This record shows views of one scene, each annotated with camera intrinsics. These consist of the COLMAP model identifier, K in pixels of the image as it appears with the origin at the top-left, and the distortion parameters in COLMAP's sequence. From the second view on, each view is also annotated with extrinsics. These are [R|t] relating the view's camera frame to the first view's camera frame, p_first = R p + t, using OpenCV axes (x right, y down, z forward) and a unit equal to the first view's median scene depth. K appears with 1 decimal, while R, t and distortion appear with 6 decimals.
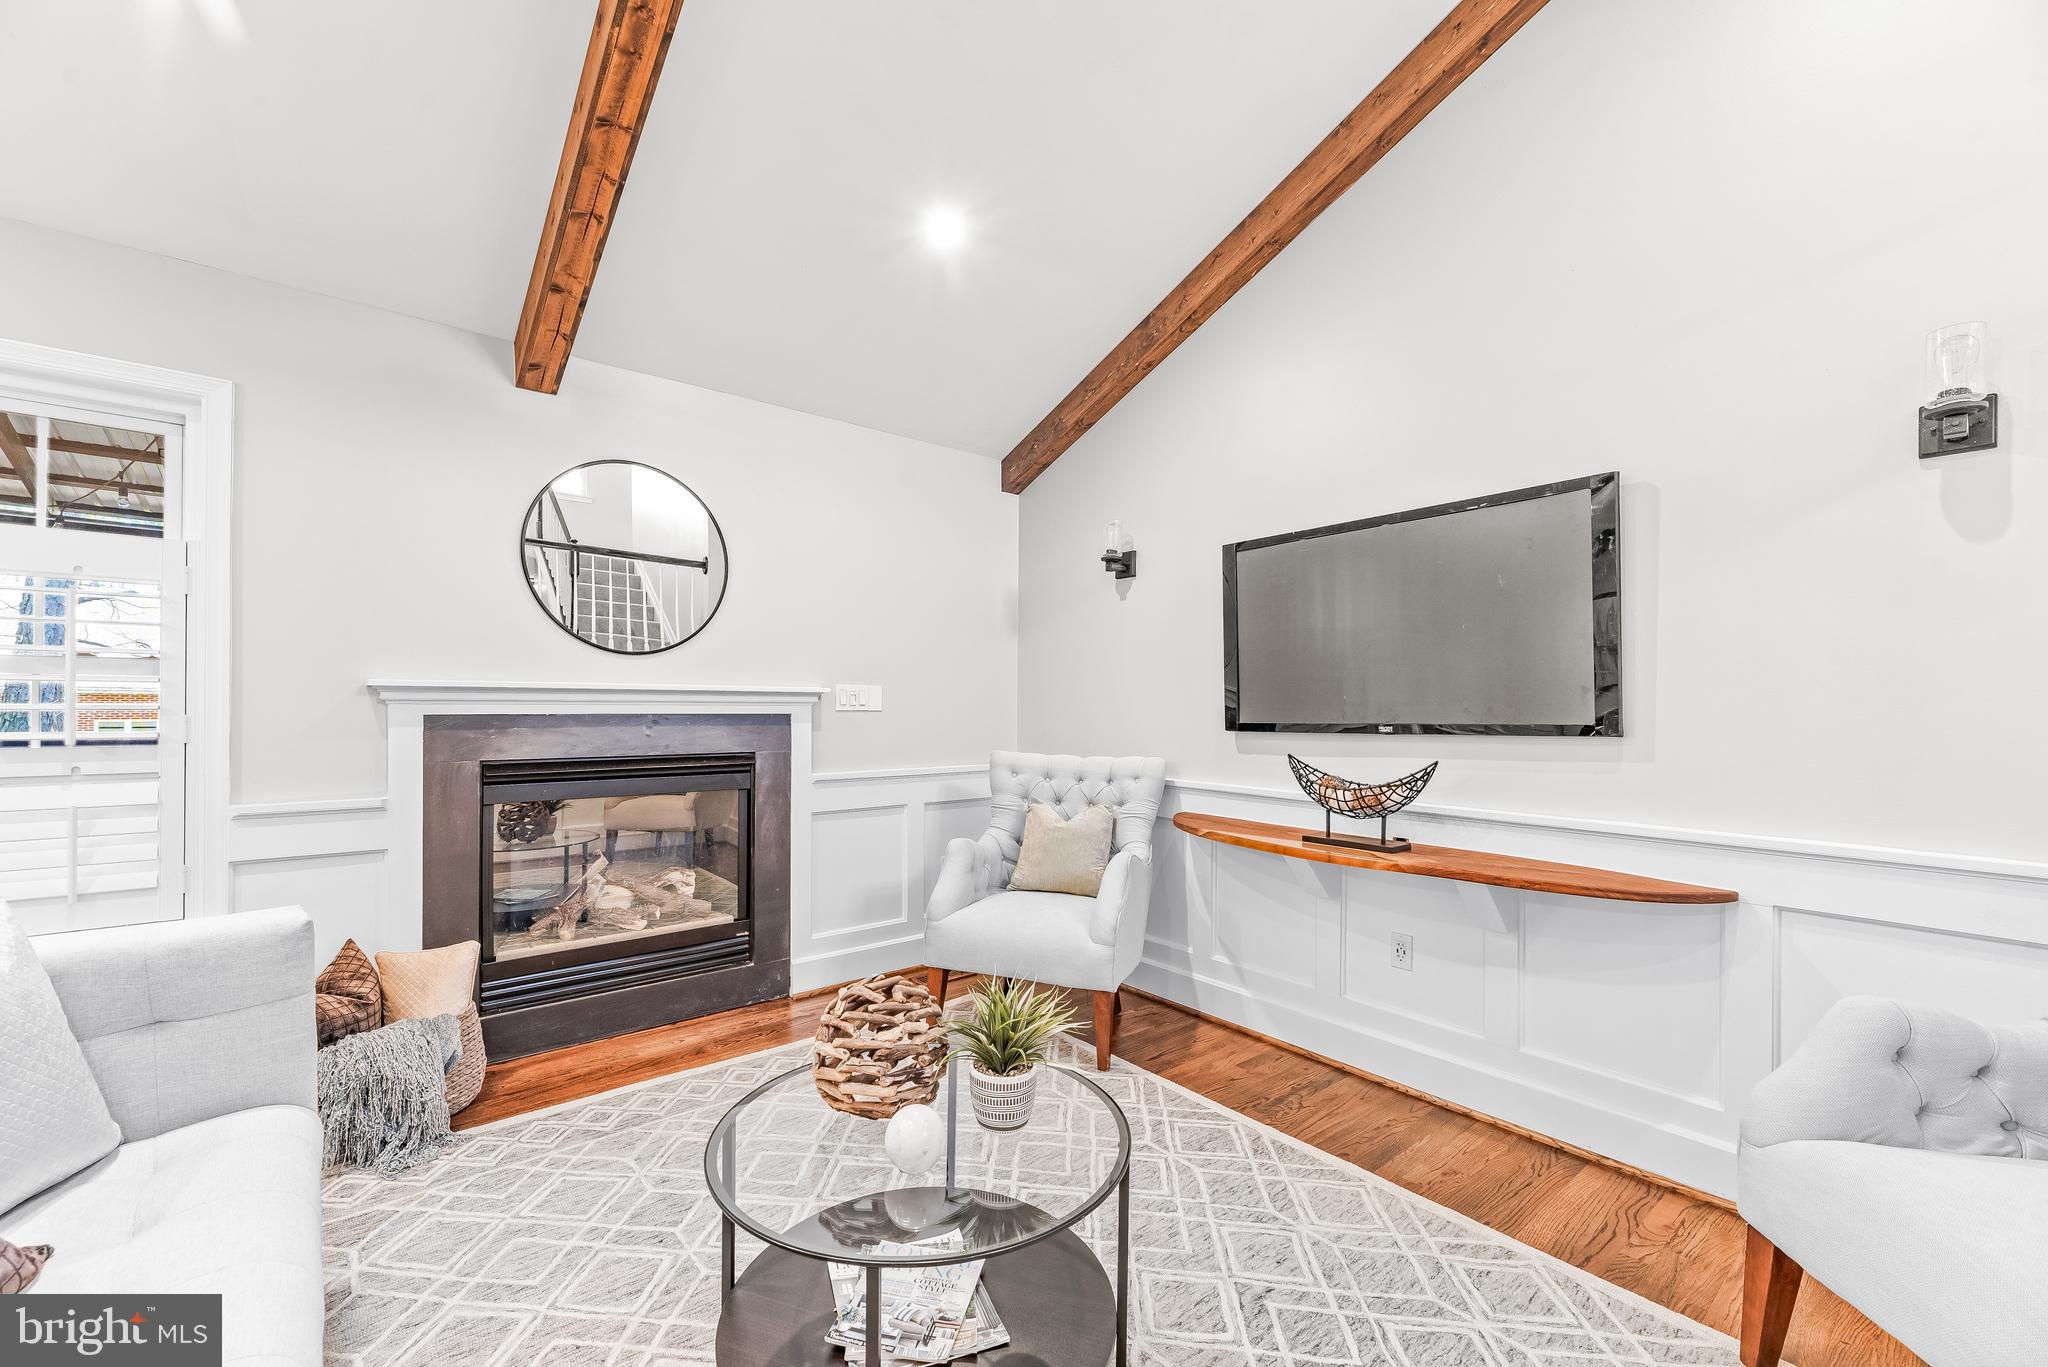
lens RADIAL K [[837.6, 0, 1015.5], [0, 837.6, 706.4], [0, 0, 1]] dist [0.001764, -0.000105]
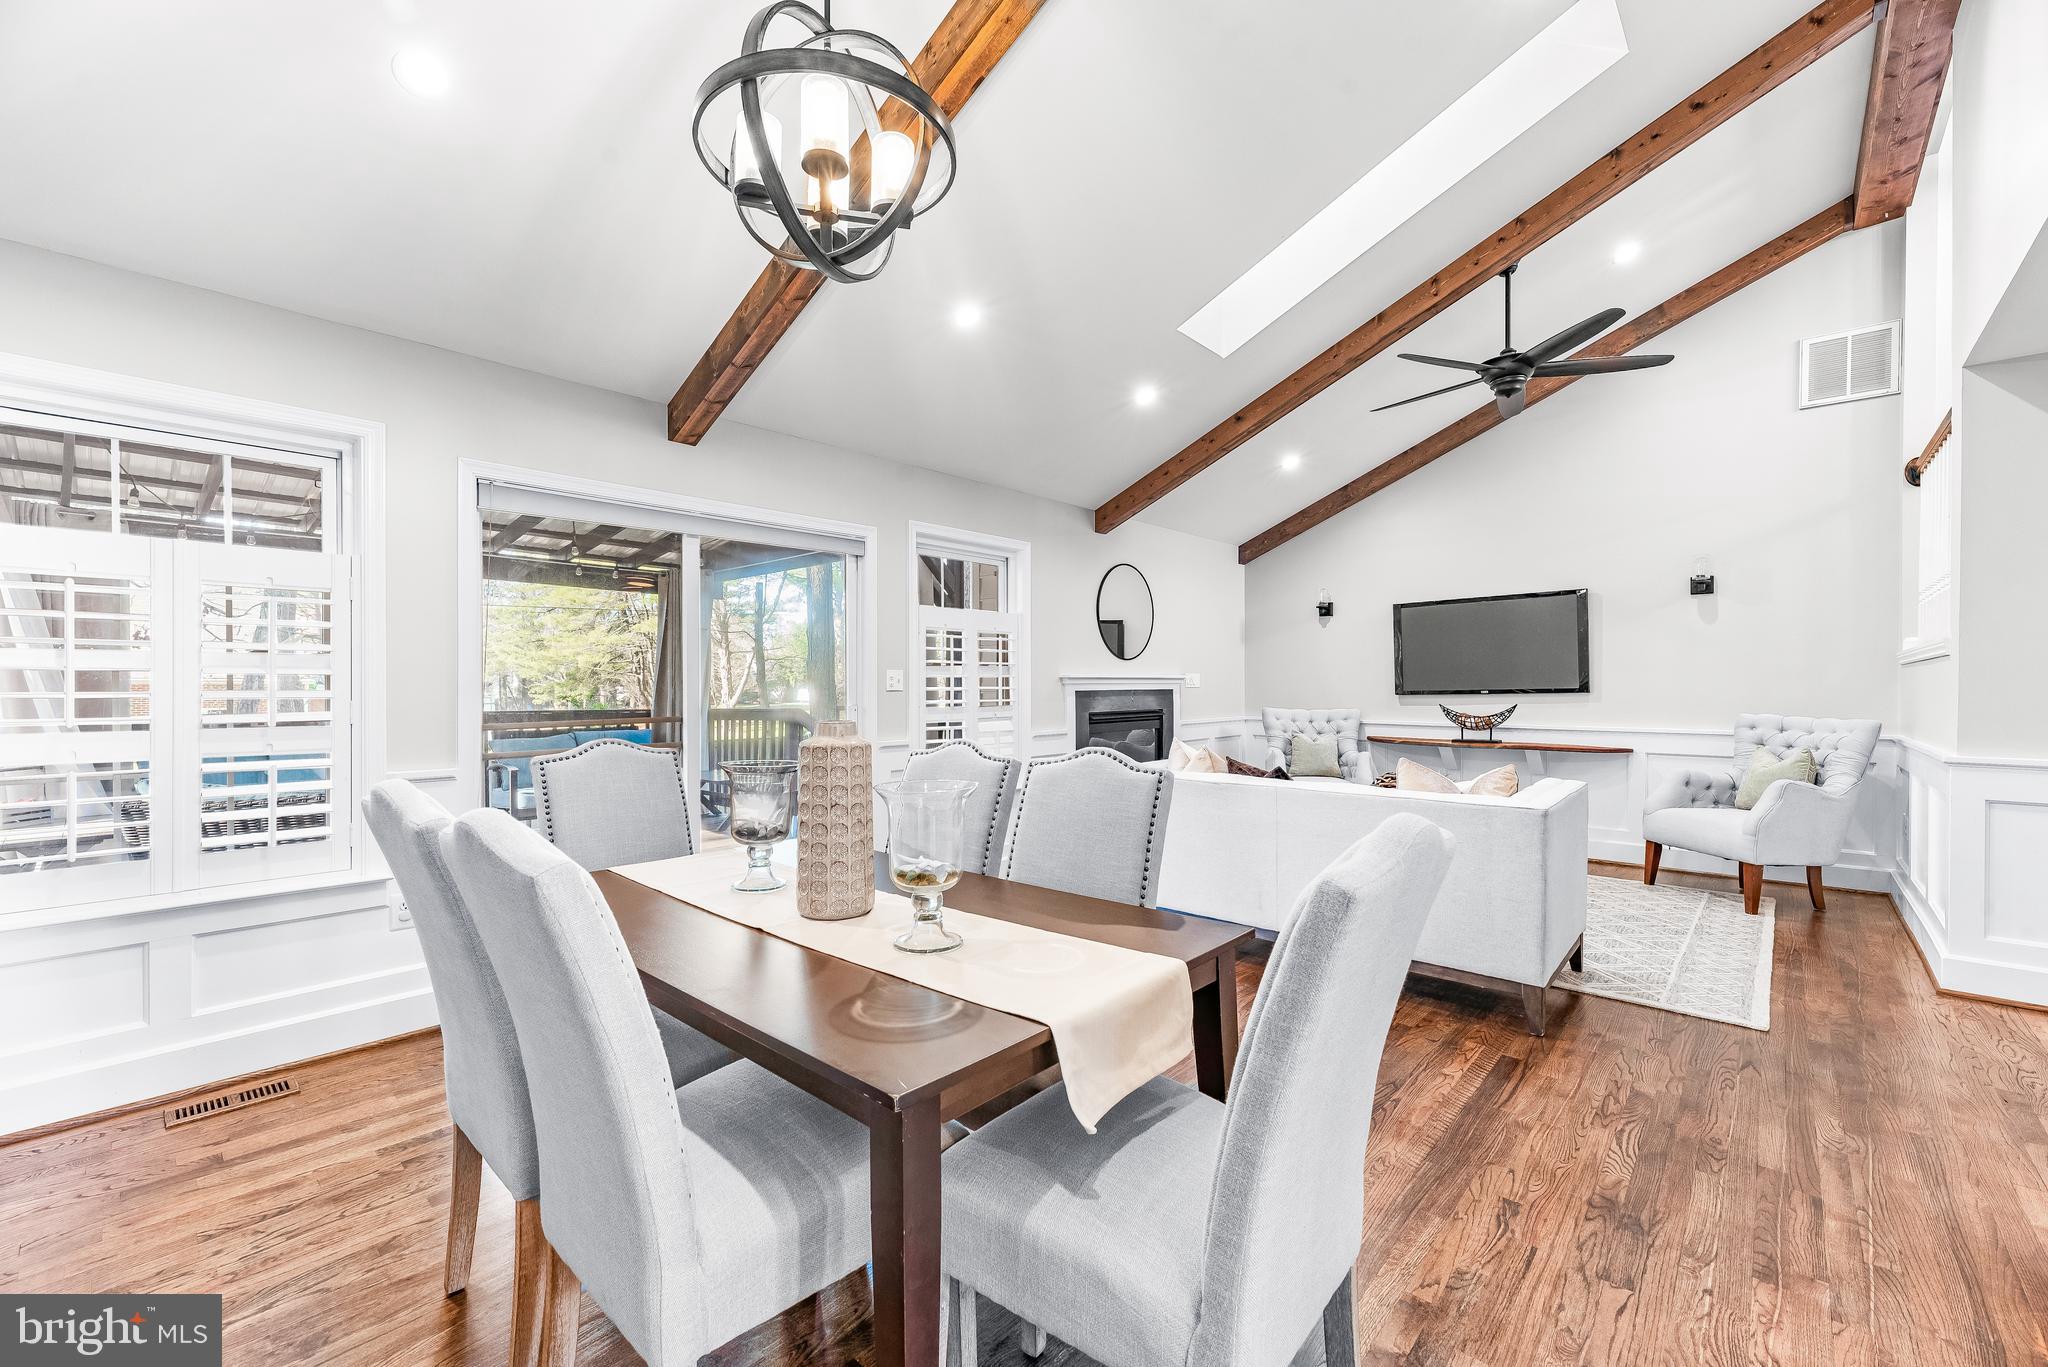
lens RADIAL K [[835.1, 0, 1015.6], [0, 835.1, 692.5], [0, 0, 1]] dist [0.002943, 0.000063]
pose [[0.989078, -0.012135, 0.146891, -1.094365], [0.011218, 0.999912, 0.007072, -0.001918], [-0.146964, -0.005347, 0.989127, -1.001335]]
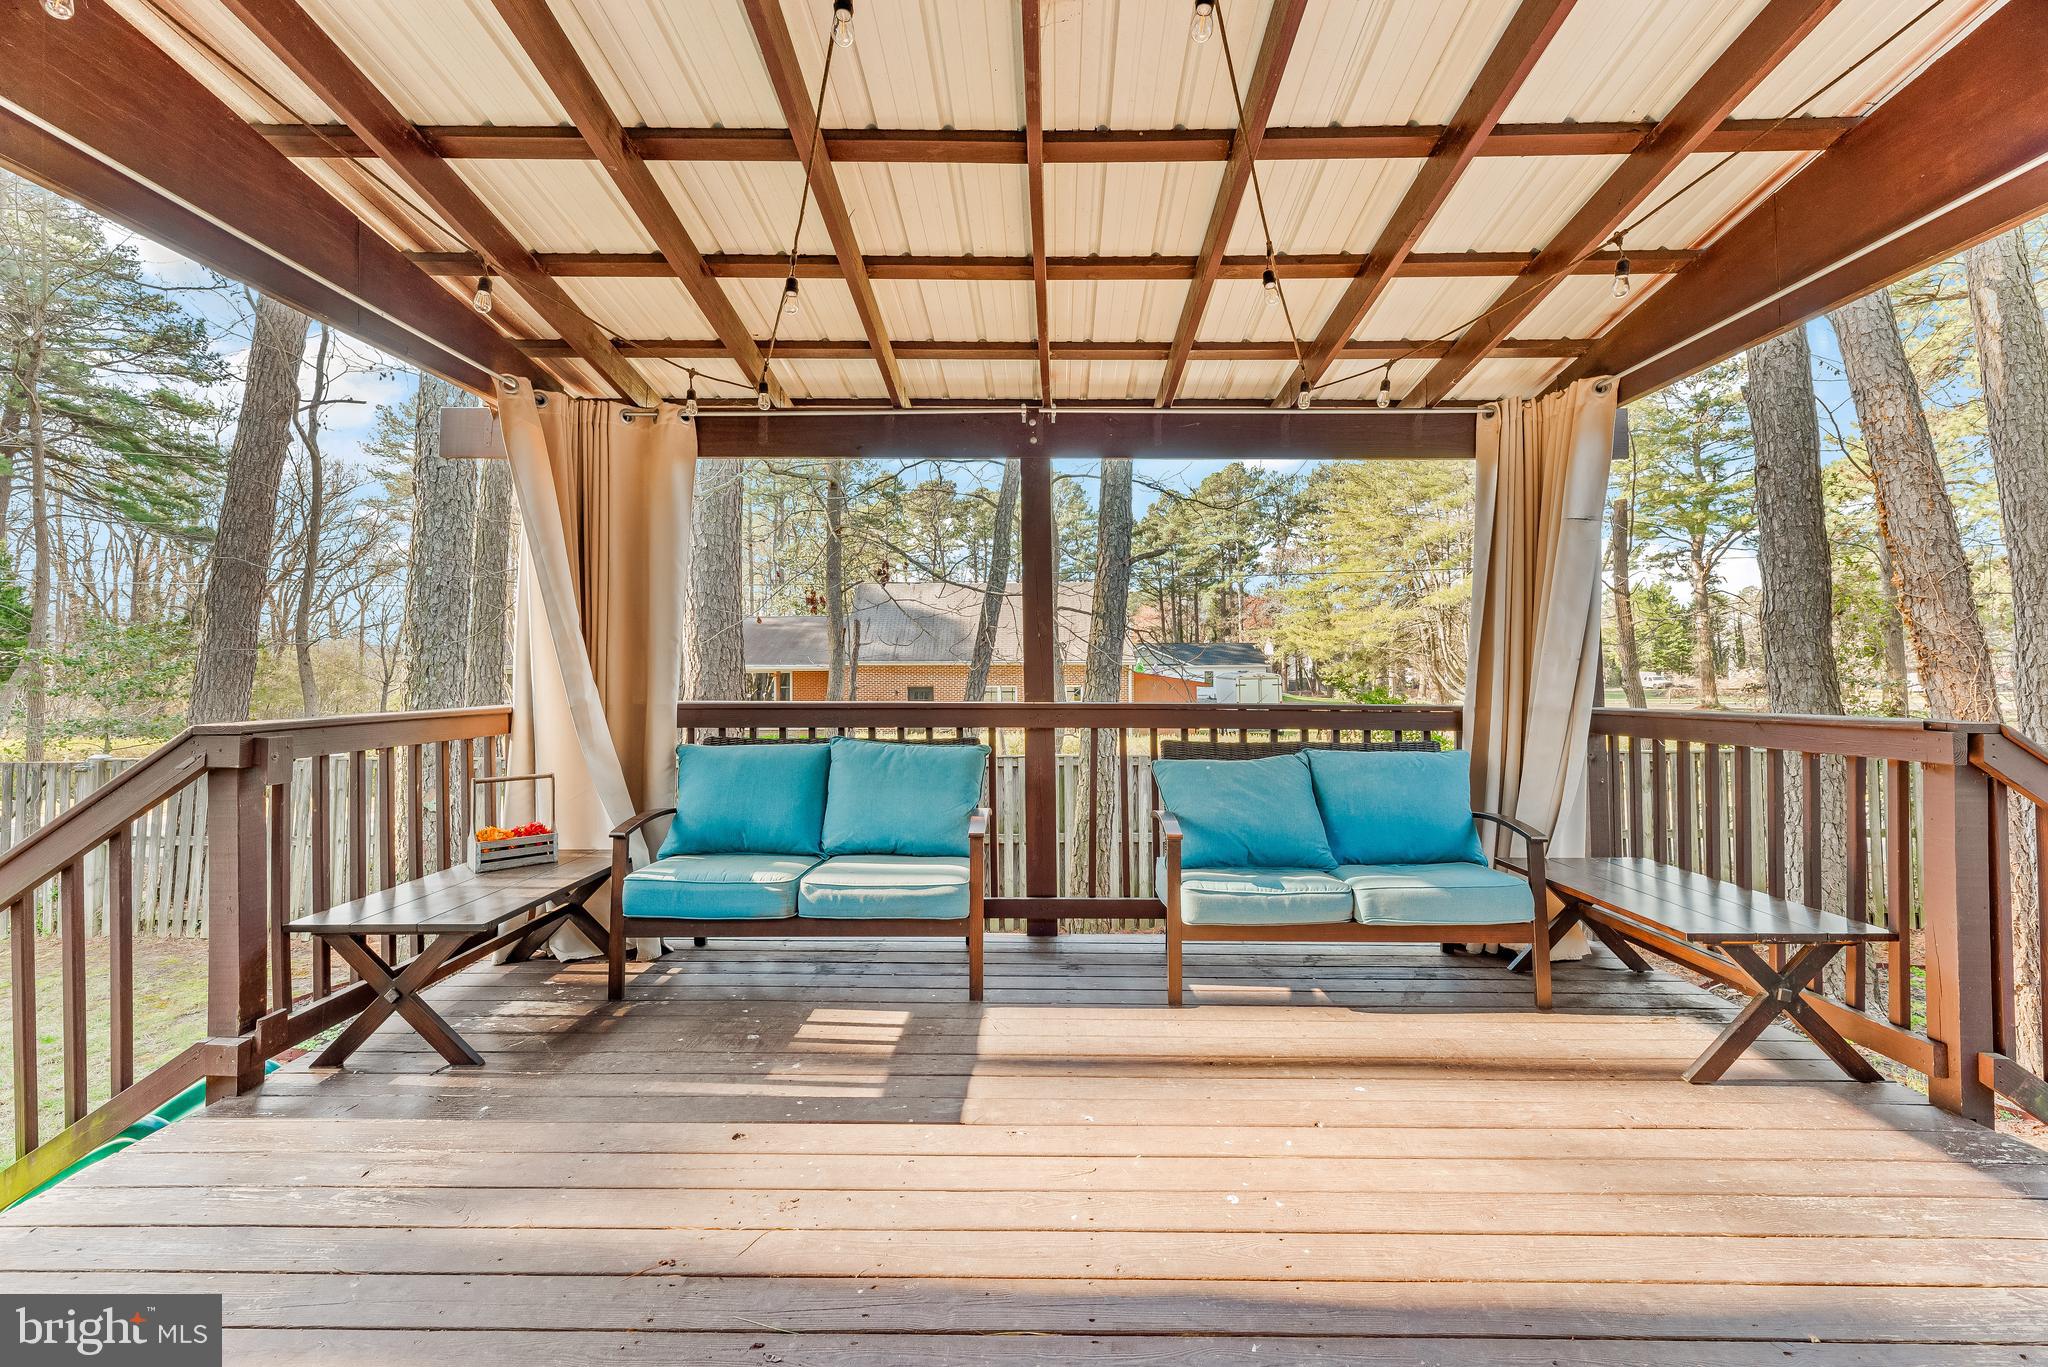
lens RADIAL K [[860.4, 0, 1052.5], [0, 860.4, 642.8], [0, 0, 1]] dist [0.001132, 0.000060]
pose [[0.774253, -0.027681, -0.632270, -1.569397], [0.005040, 0.999281, -0.037577, 0.009249], [0.632856, 0.025907, 0.773836, 0.531896]]
